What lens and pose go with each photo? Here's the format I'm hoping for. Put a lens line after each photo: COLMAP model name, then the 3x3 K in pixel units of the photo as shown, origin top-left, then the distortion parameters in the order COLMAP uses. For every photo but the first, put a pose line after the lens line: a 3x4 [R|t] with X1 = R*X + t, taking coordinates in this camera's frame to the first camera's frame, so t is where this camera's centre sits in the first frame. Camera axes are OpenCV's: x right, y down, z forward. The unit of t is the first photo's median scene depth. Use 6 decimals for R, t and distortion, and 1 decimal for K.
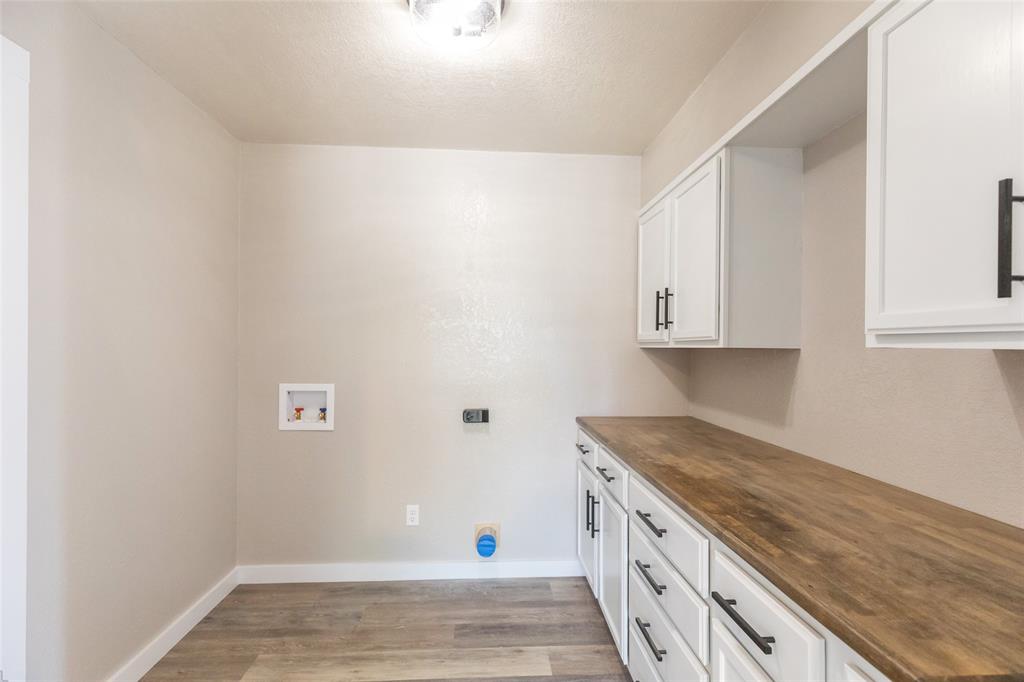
lens RADIAL K [[461.9, 0, 508.6], [0, 461.9, 344.9], [0, 0, 1]] dist [0.004052, -0.000265]
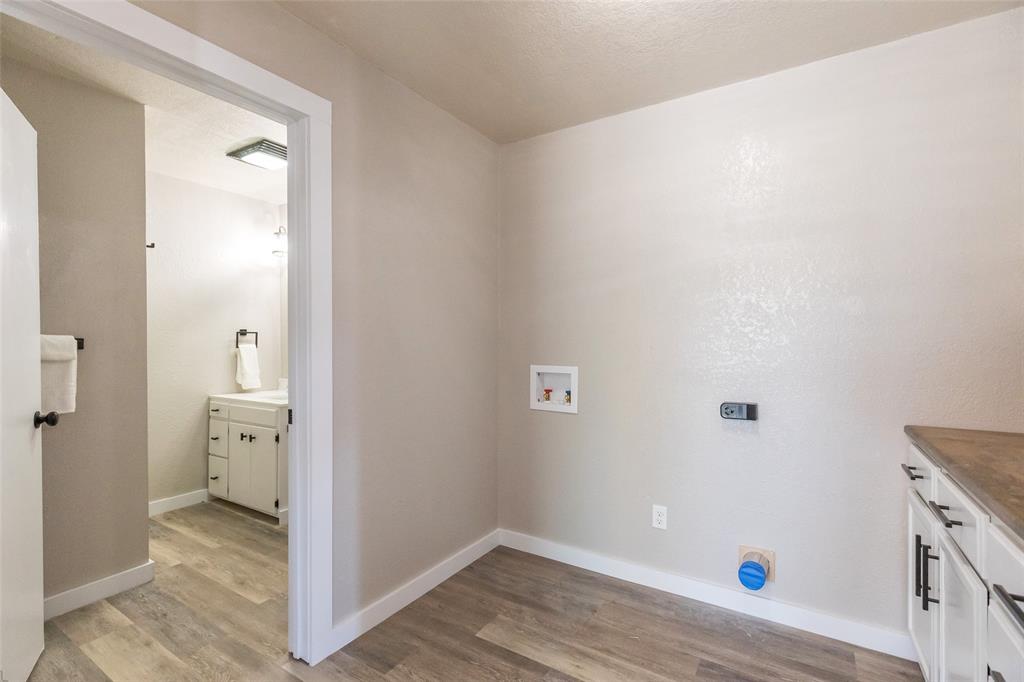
lens RADIAL K [[461.9, 0, 508.6], [0, 461.9, 344.9], [0, 0, 1]] dist [0.004052, -0.000265]
pose [[0.810219, -0.004608, -0.586108, 0.088074], [0.007706, 0.999966, 0.002790, 0.037099], [0.586076, -0.006777, 0.810228, 0.125247]]
